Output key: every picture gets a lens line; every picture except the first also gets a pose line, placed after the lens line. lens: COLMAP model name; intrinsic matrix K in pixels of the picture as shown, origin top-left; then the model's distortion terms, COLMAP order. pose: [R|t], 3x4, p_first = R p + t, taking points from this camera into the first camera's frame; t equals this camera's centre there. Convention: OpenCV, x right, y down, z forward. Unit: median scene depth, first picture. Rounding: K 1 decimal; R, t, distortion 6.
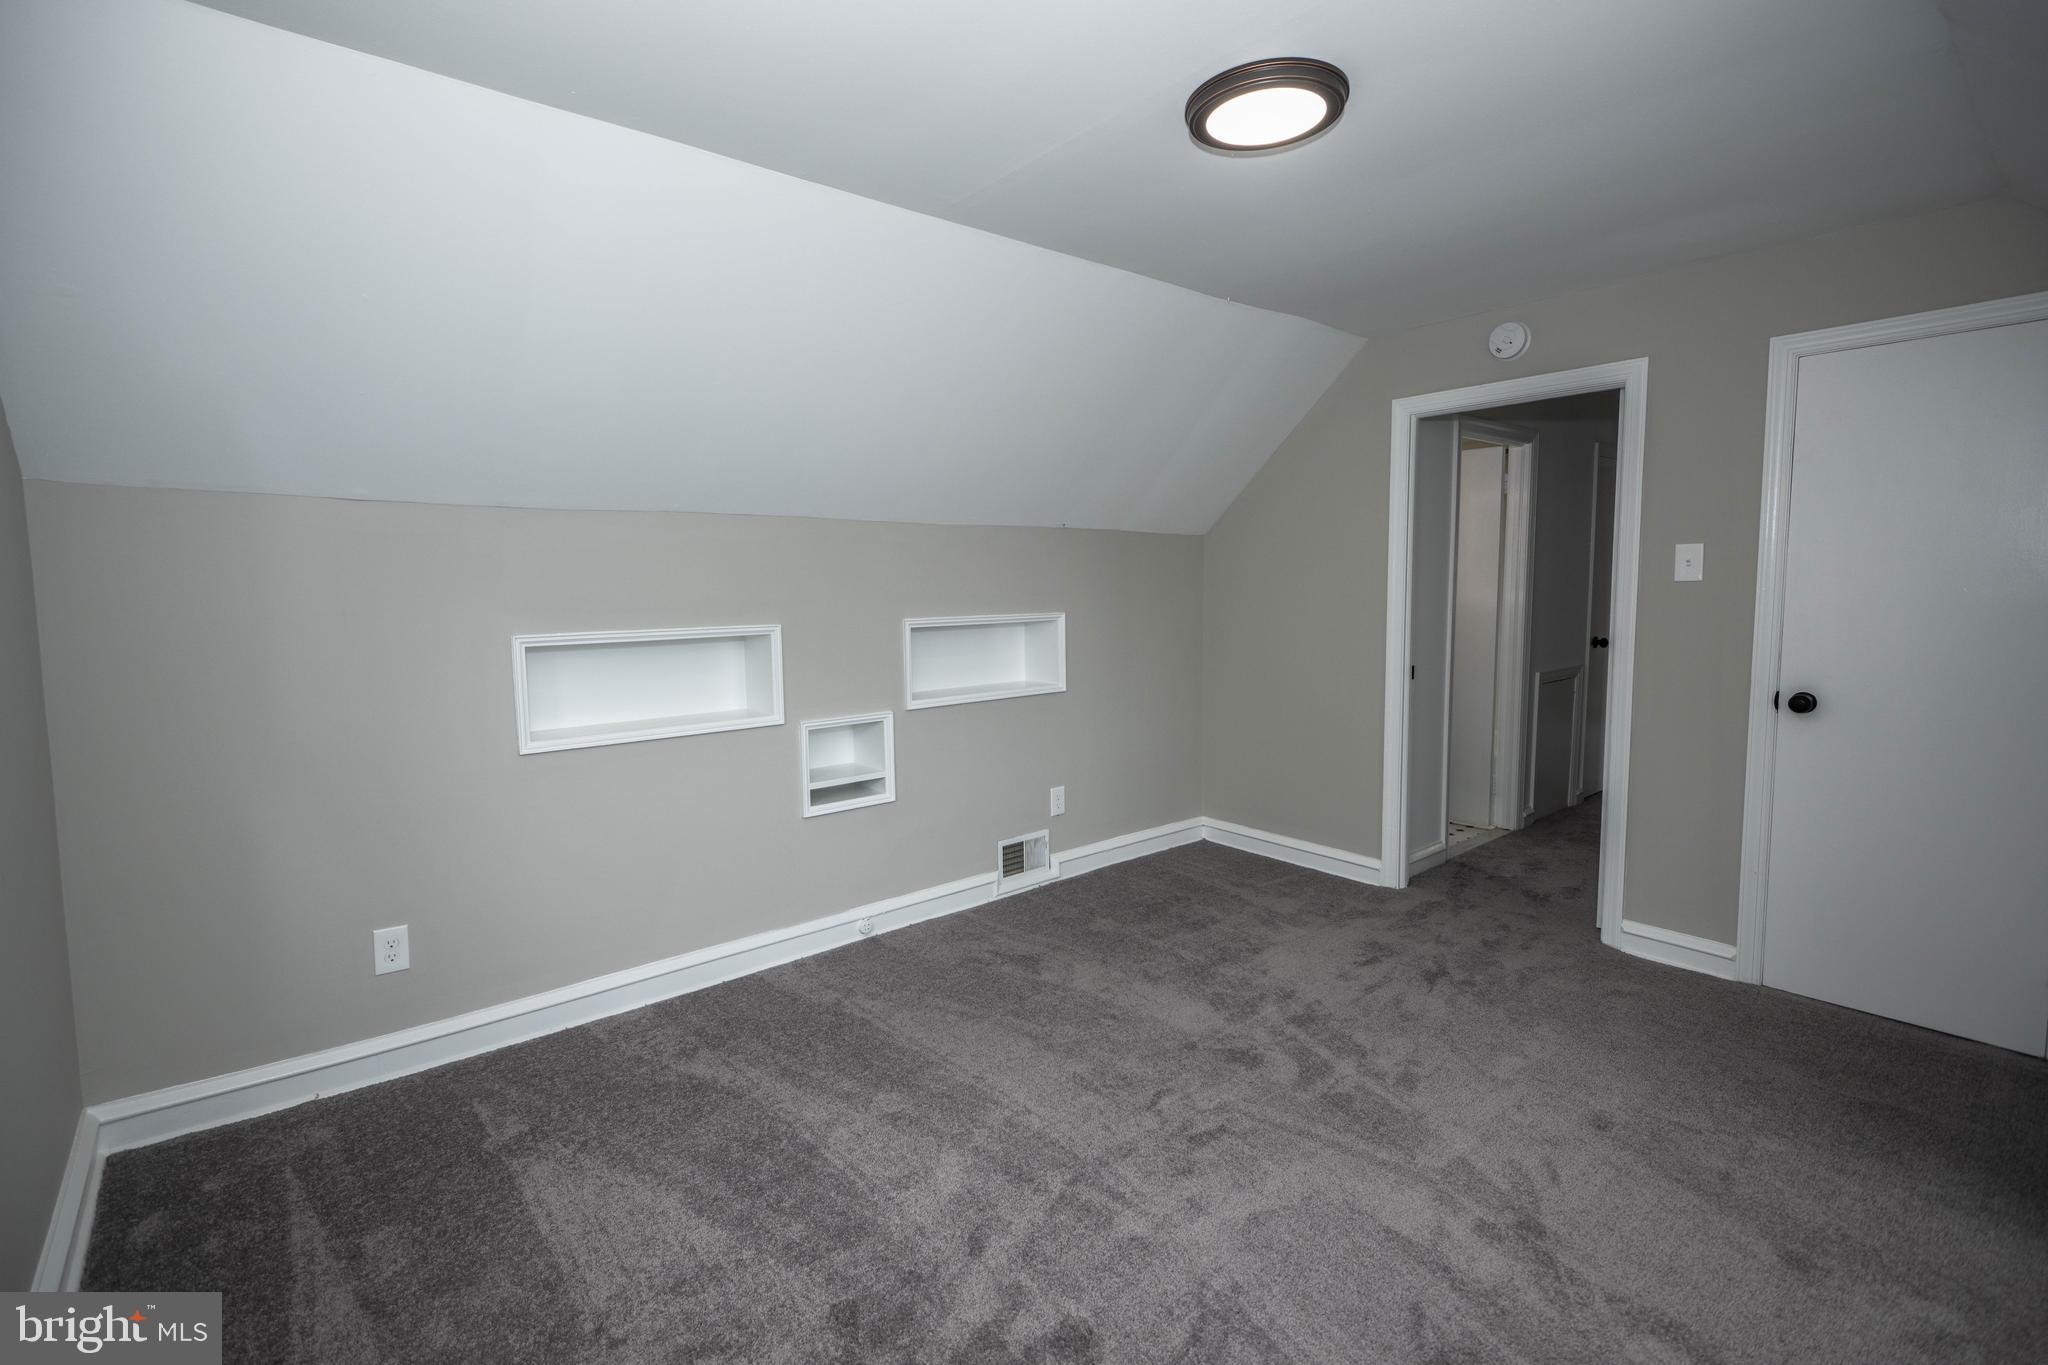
lens RADIAL K [[922.1, 0, 1016.5], [0, 922.1, 660.4], [0, 0, 1]] dist [0.017651, -0.012688]
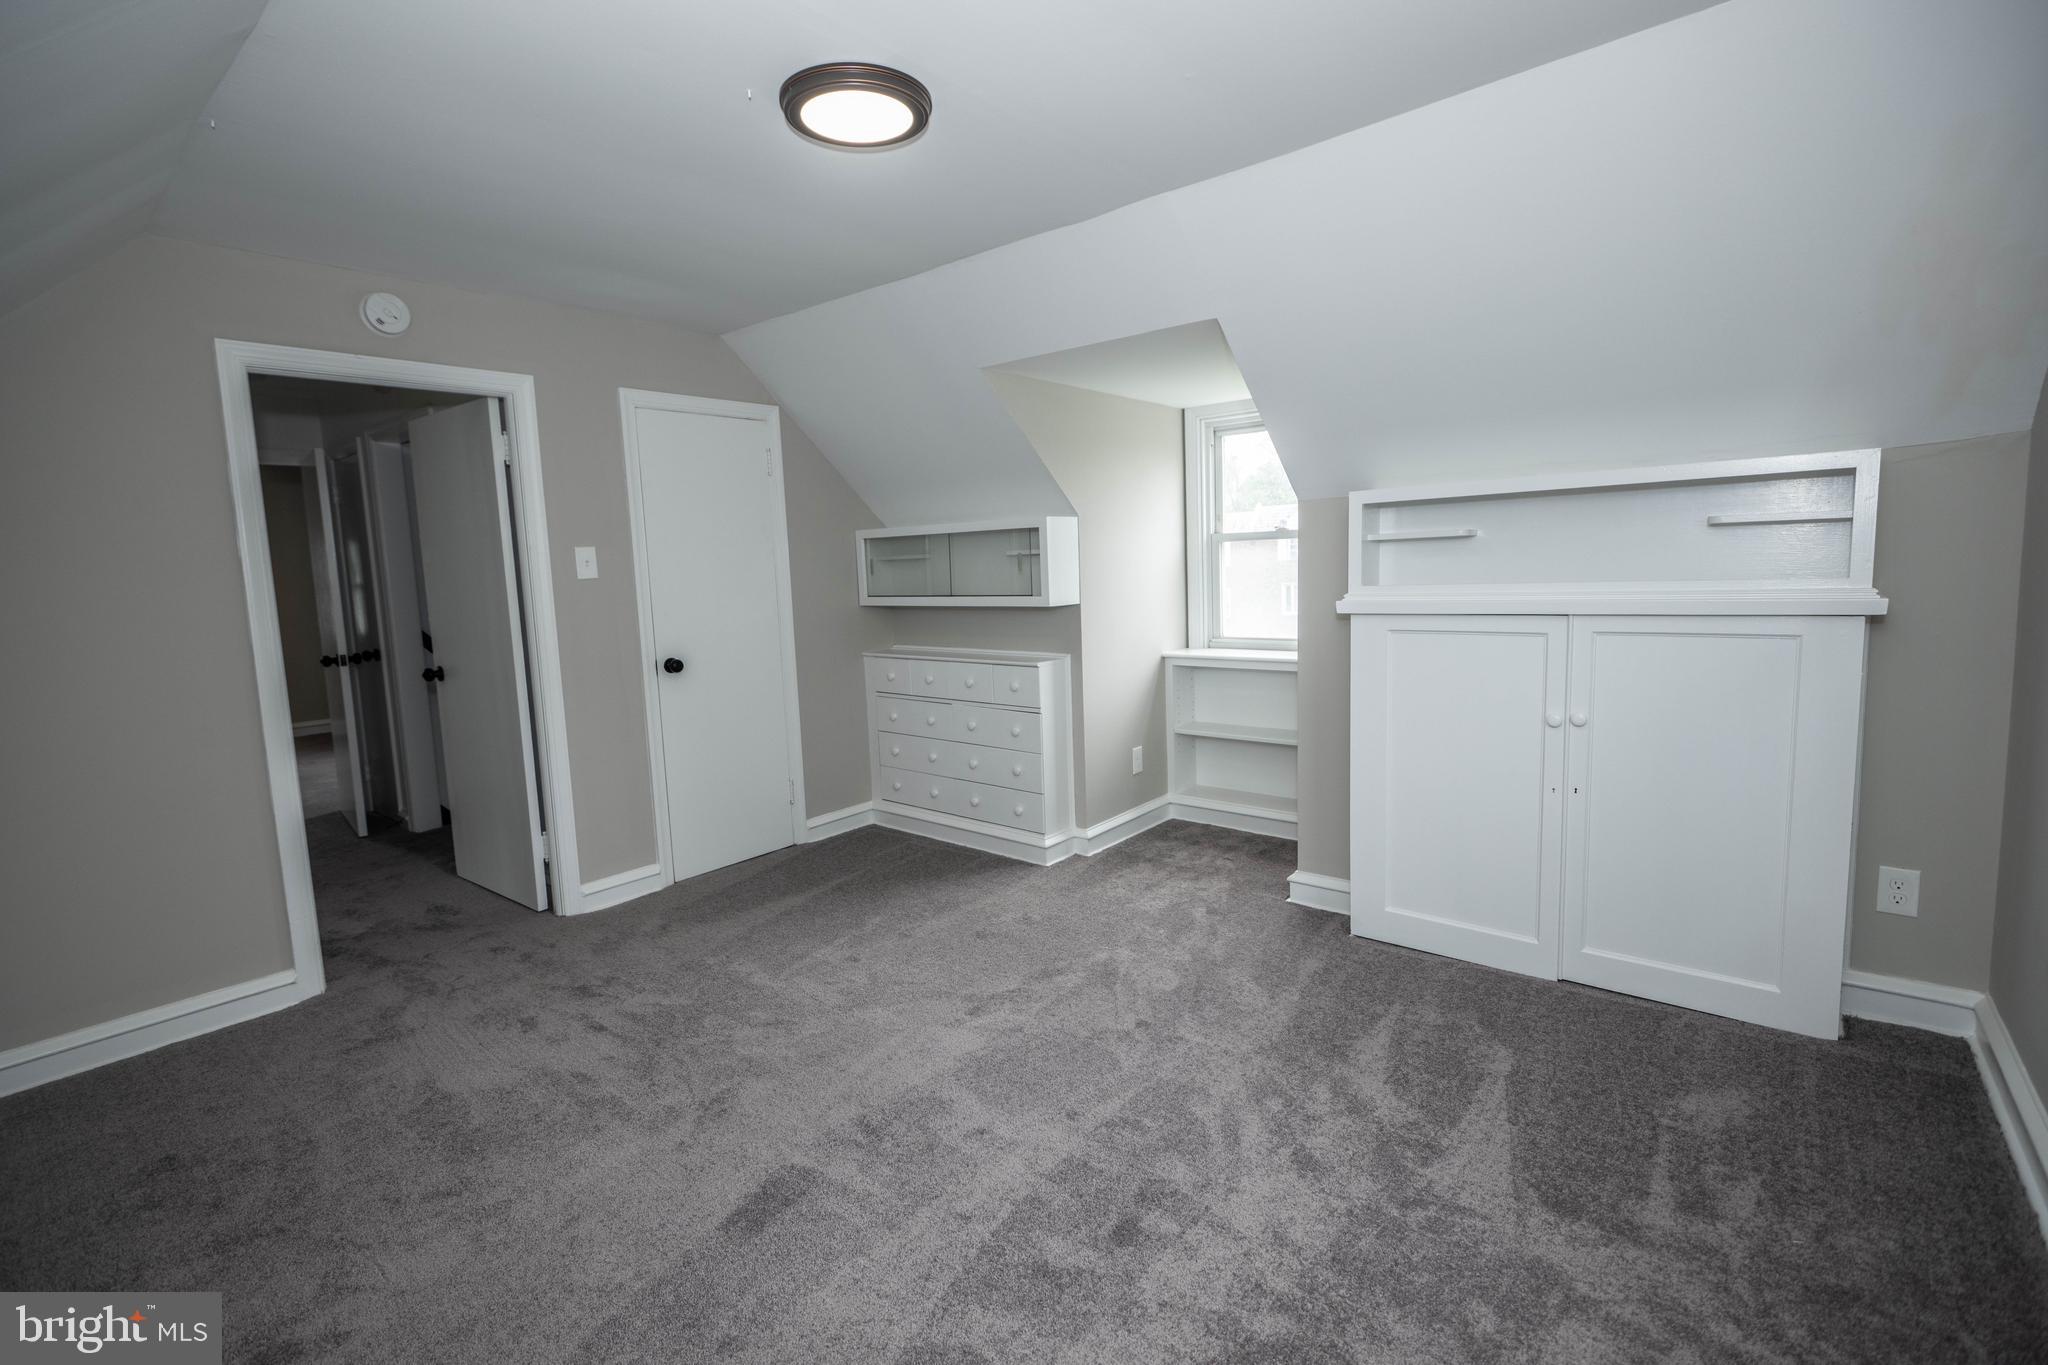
lens RADIAL K [[922.1, 0, 1016.5], [0, 922.1, 660.4], [0, 0, 1]] dist [0.017651, -0.012688]
pose [[-0.177577, -0.087318, 0.980225, -0.527064], [0.127567, 0.985610, 0.110908, -0.044029], [-0.975804, 0.144739, -0.163883, 0.672190]]
